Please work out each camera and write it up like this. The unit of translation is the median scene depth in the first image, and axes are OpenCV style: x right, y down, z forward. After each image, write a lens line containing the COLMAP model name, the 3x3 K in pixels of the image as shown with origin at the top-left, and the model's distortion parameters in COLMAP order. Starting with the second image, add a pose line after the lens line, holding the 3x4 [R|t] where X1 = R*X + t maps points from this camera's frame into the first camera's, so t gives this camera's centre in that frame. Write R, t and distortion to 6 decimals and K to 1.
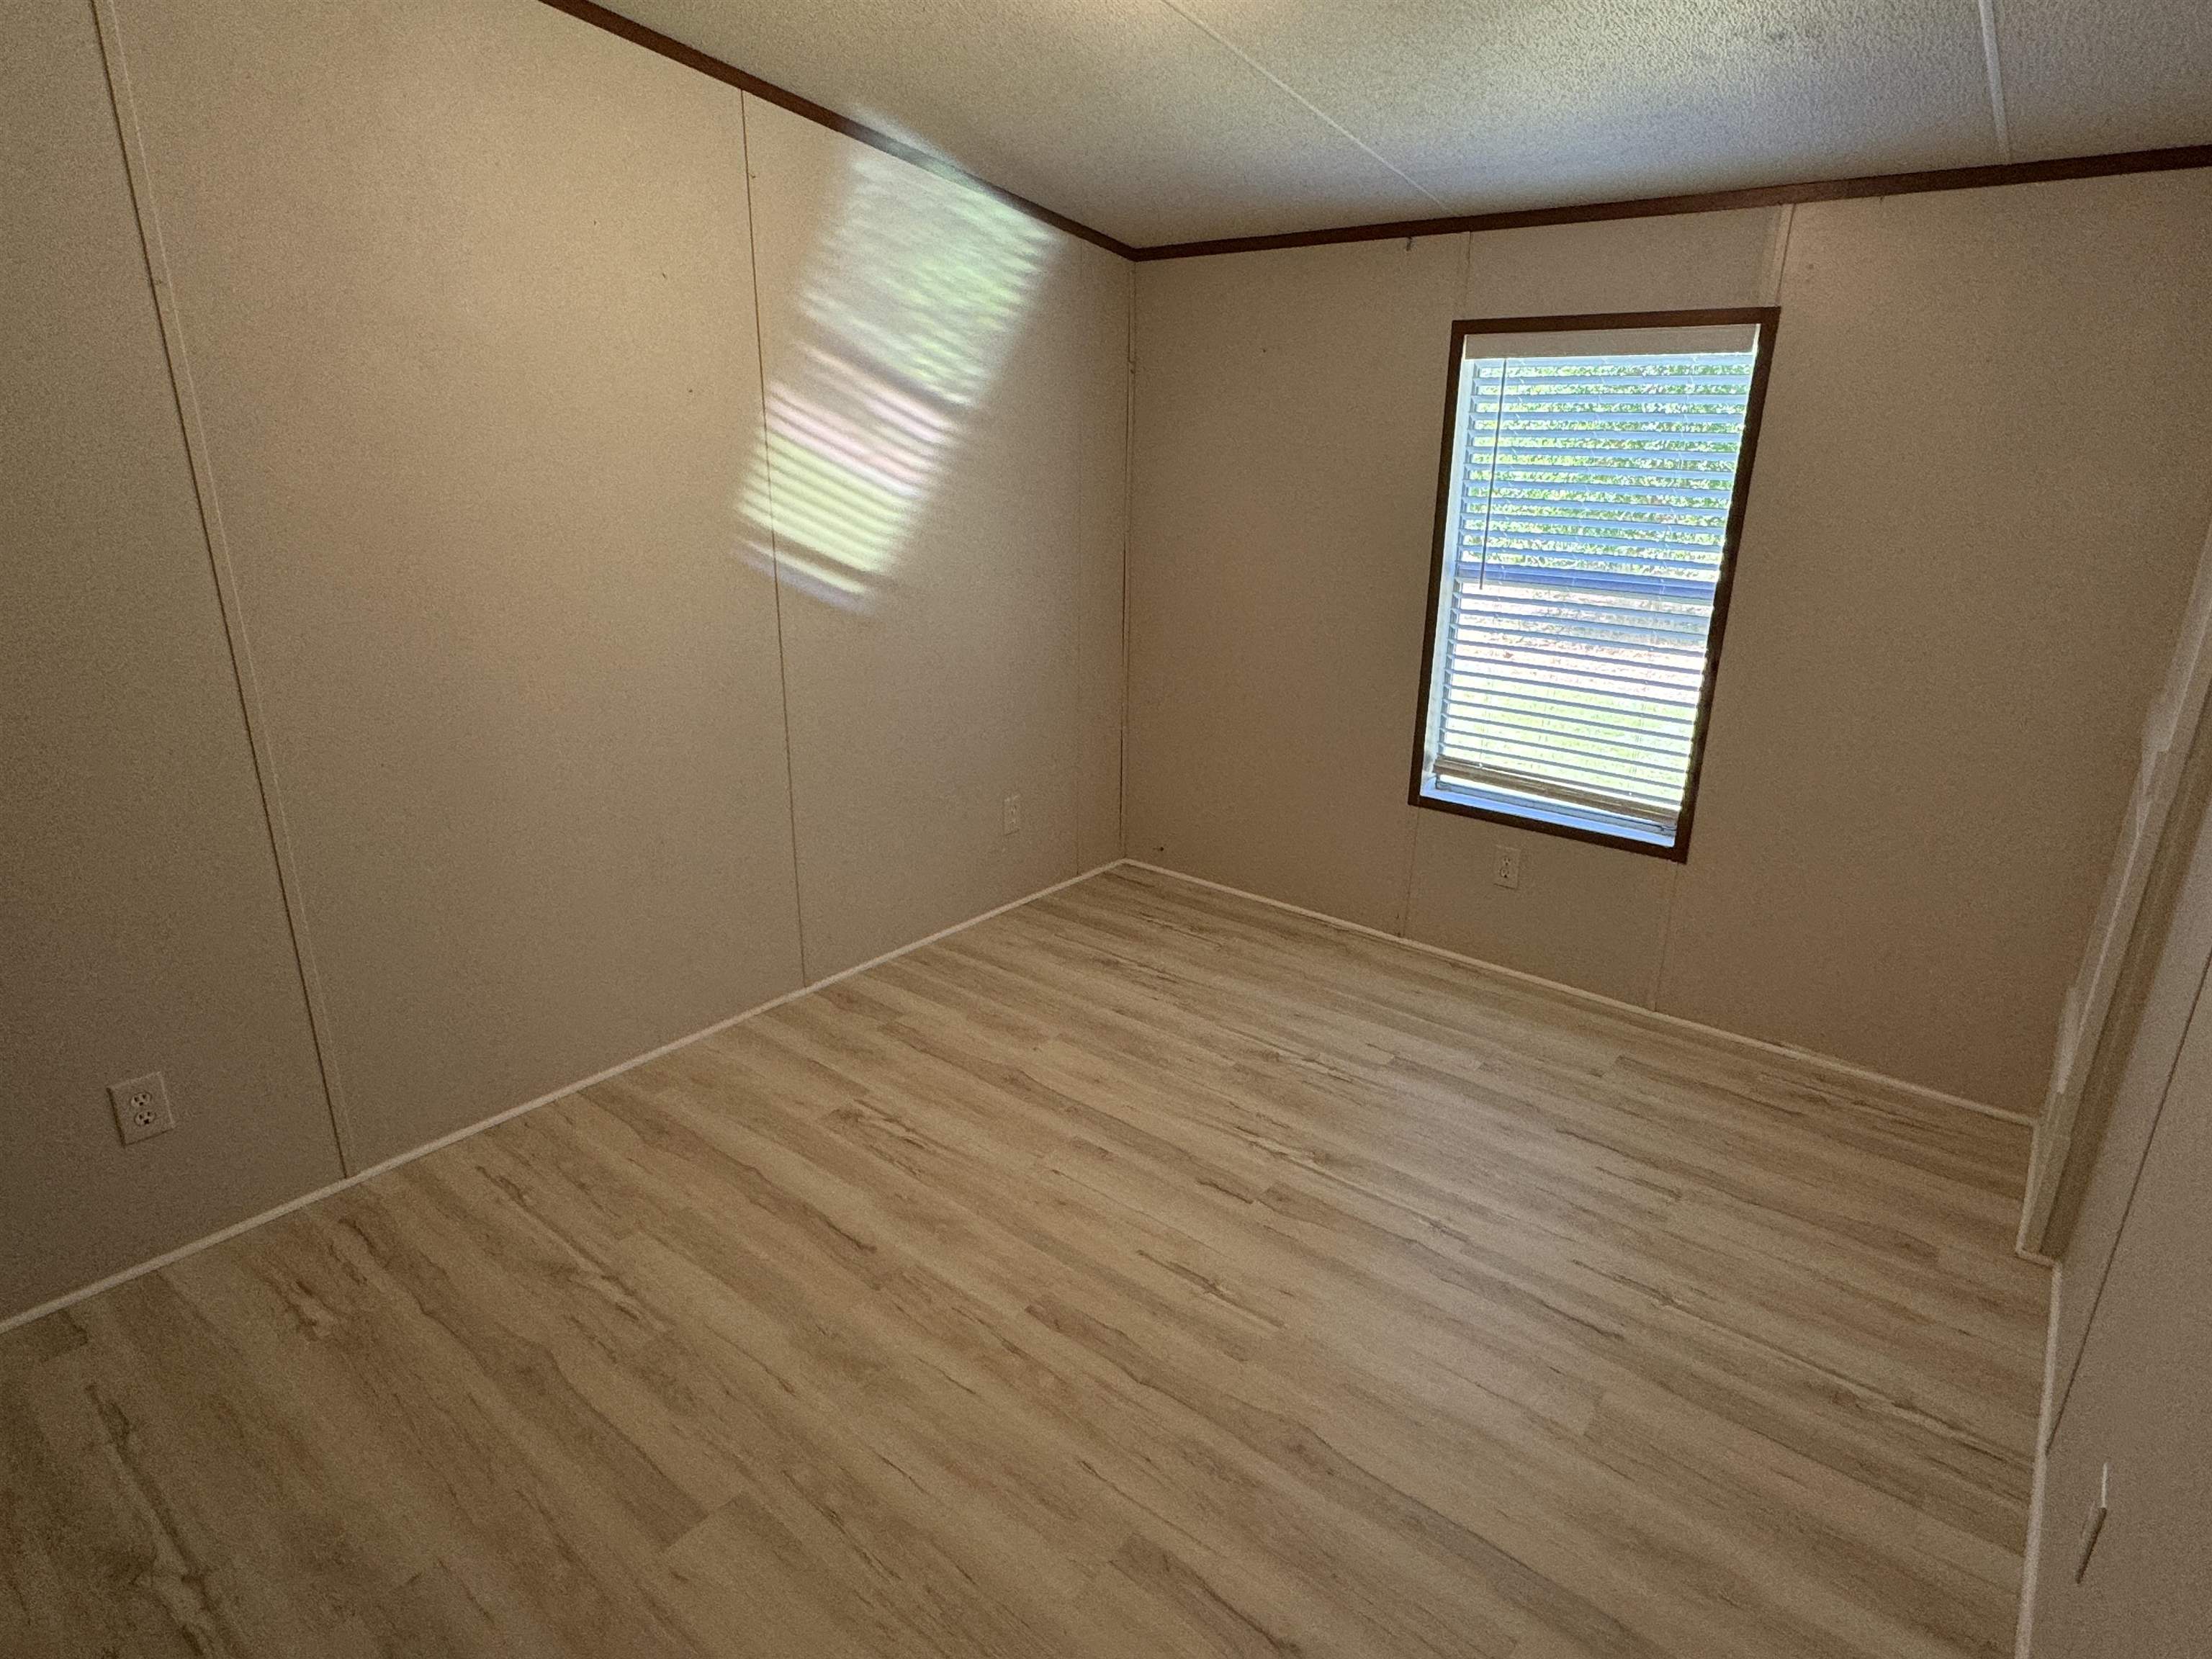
lens RADIAL K [[1210.5, 0, 1103.6], [0, 1210.5, 817.4], [0, 0, 1]] dist [0.001394, 0.000478]
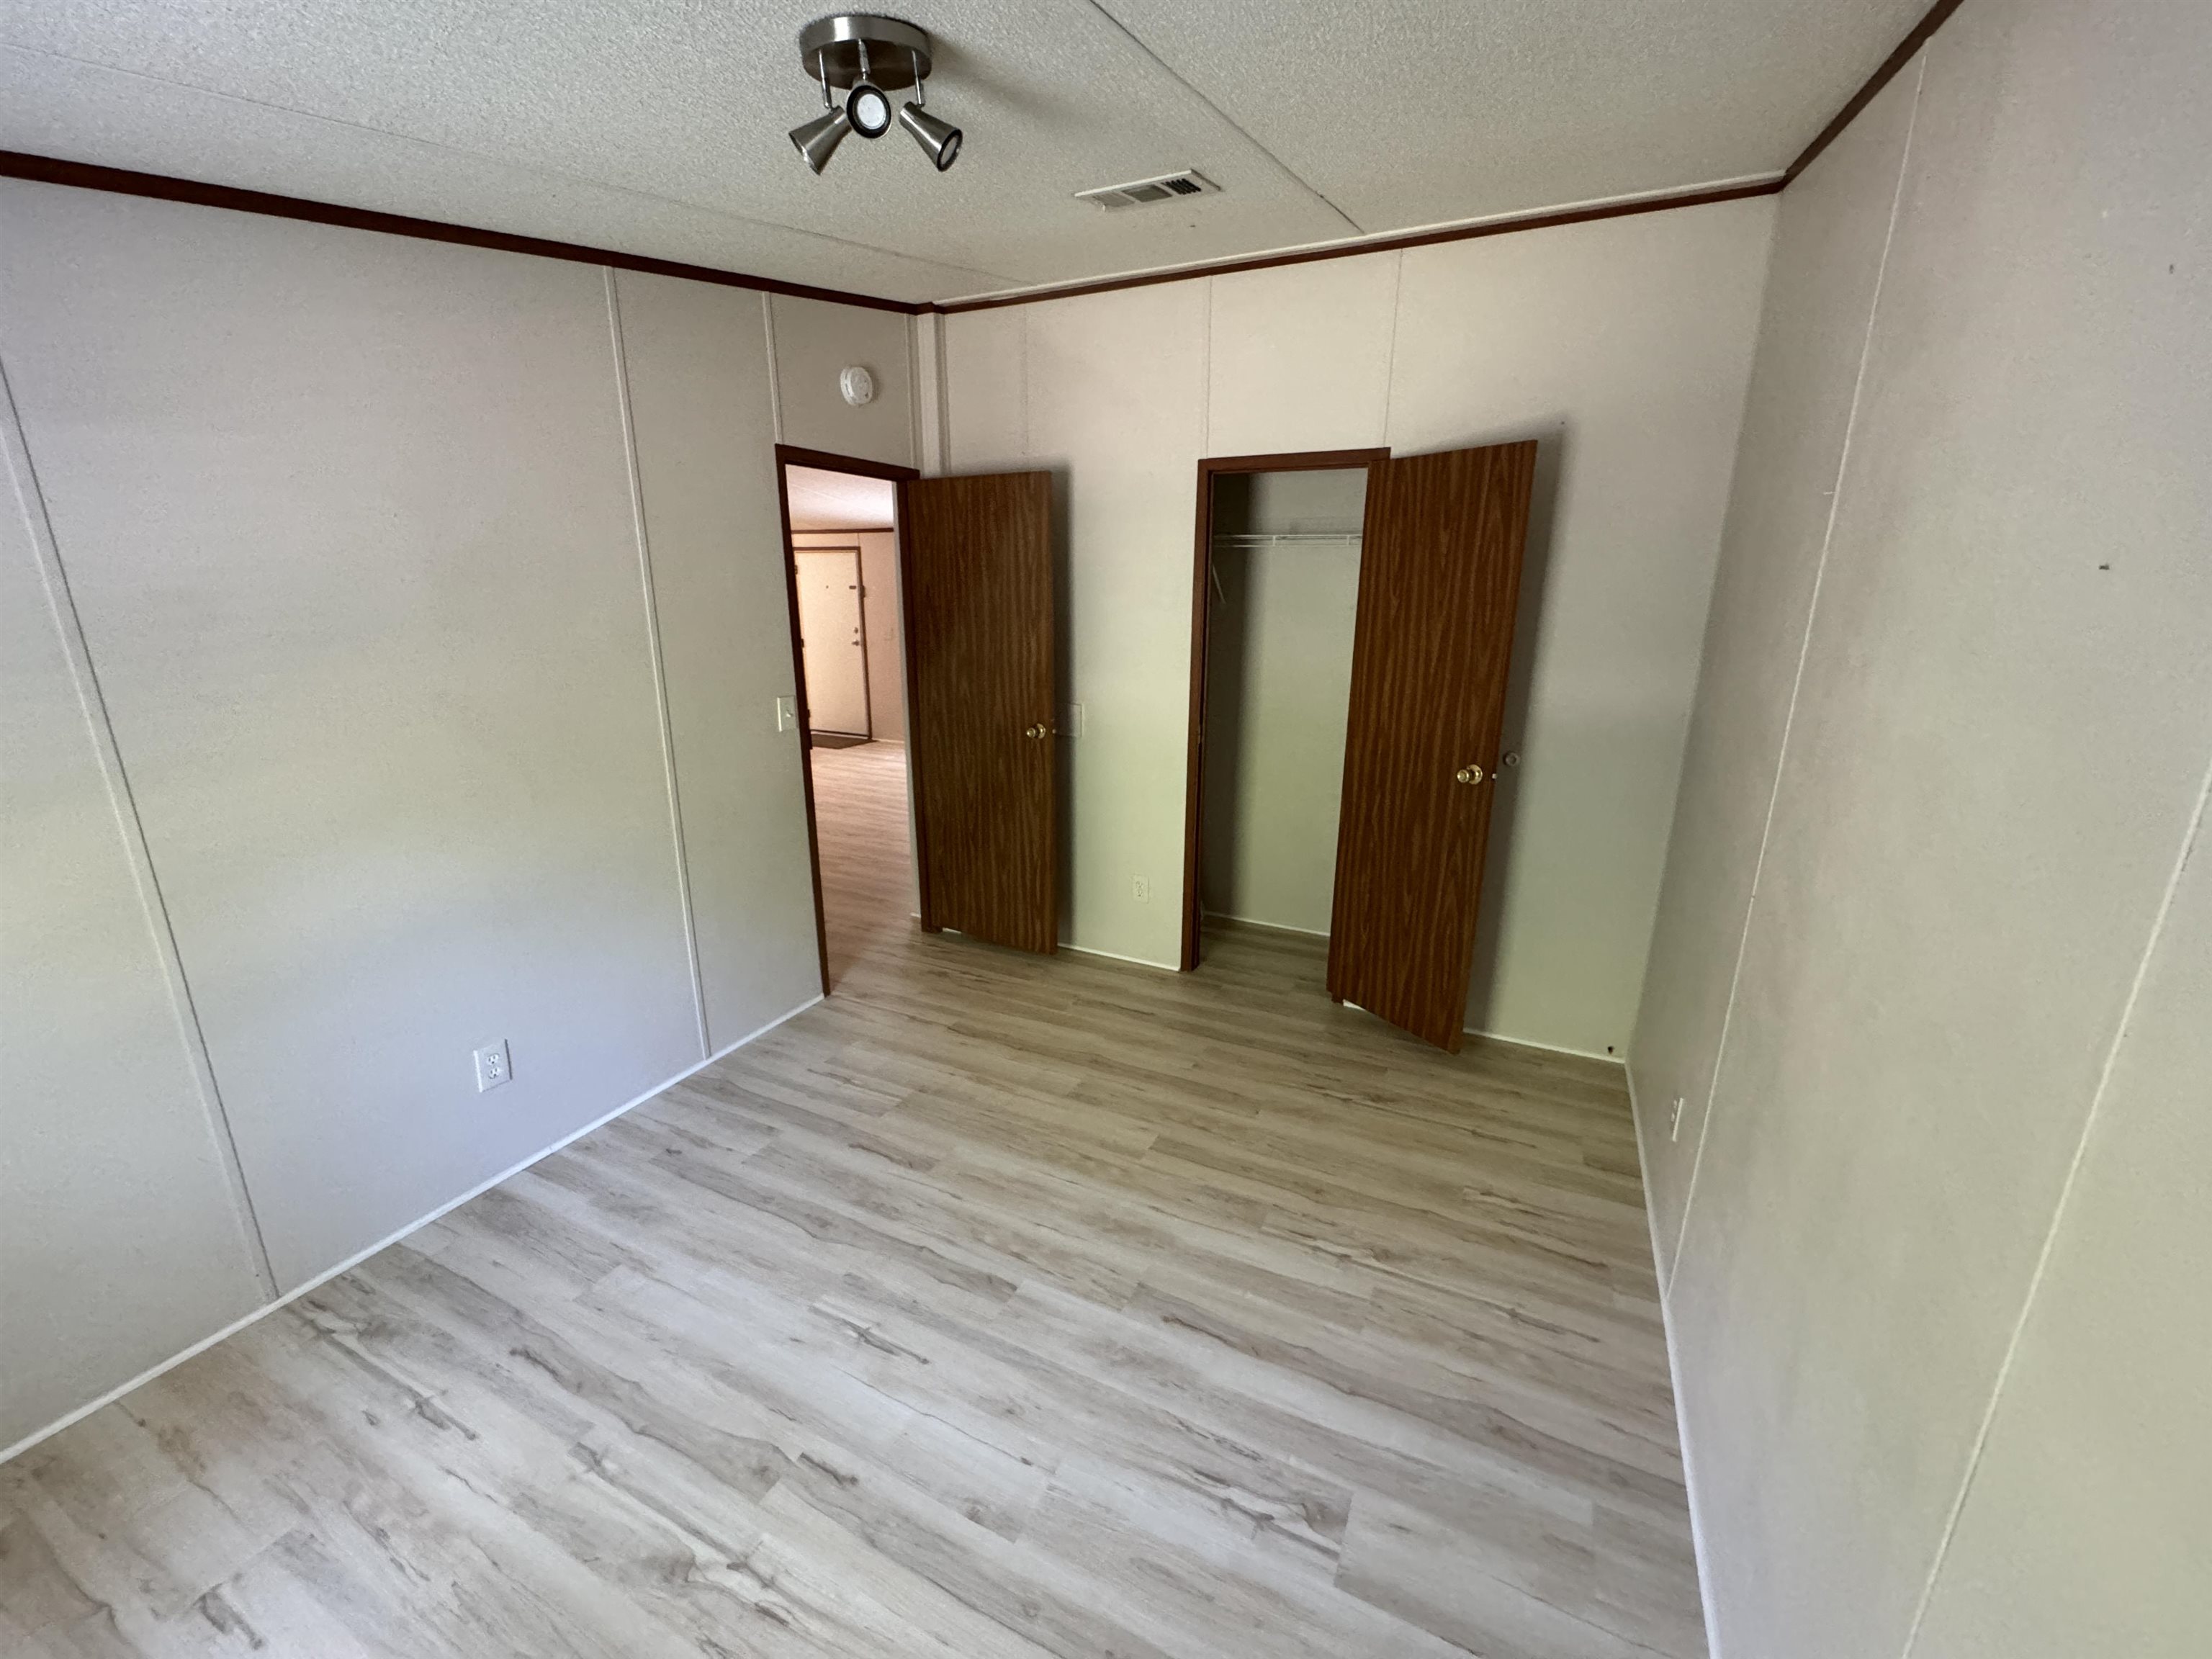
lens RADIAL K [[886.6, 0, 1106.0], [0, 886.6, 829.5], [0, 0, 1]] dist [-0.001032, -0.000260]
pose [[-0.974089, 0.043101, -0.222019, 0.026916], [-0.086999, 0.834726, 0.543749, -0.441284], [0.208761, 0.548975, -0.809348, 1.309228]]
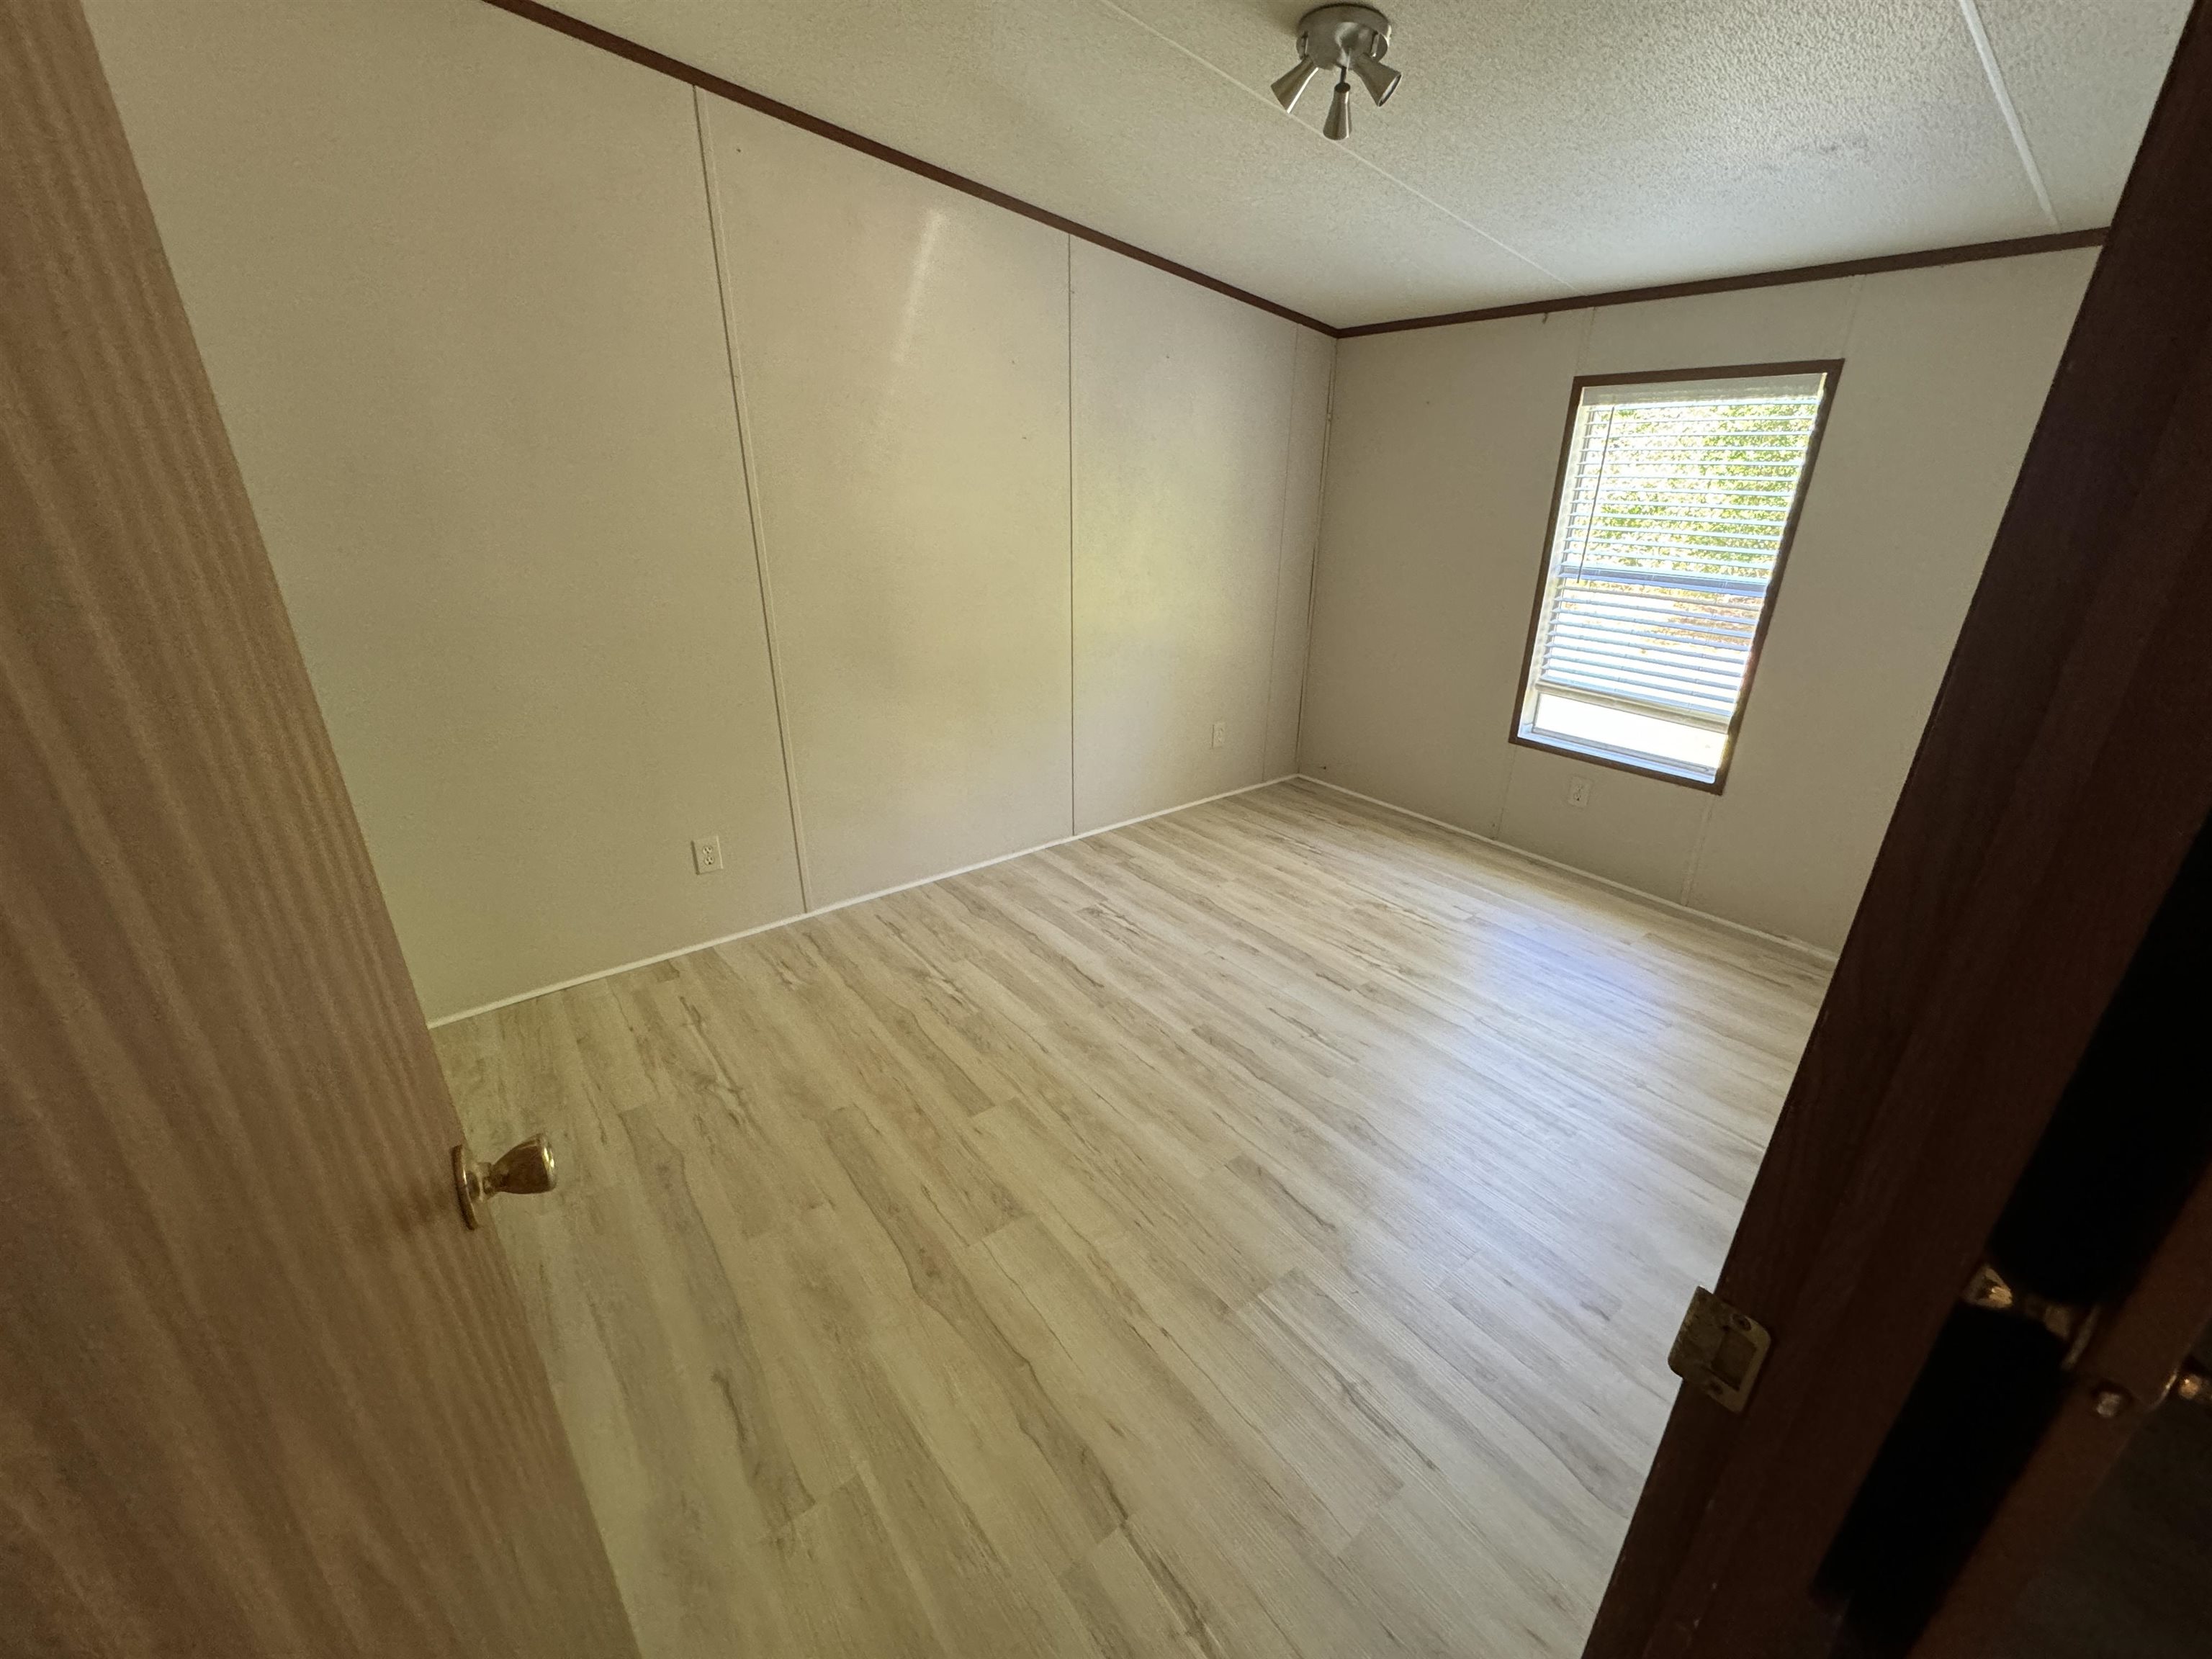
lens RADIAL K [[886.6, 0, 1106.0], [0, 886.6, 829.5], [0, 0, 1]] dist [-0.001032, -0.000260]
pose [[0.973295, 0.081275, -0.214690, 0.047011], [-0.065072, 0.994547, 0.081502, 0.050322], [0.220143, -0.065355, 0.973276, -0.119981]]
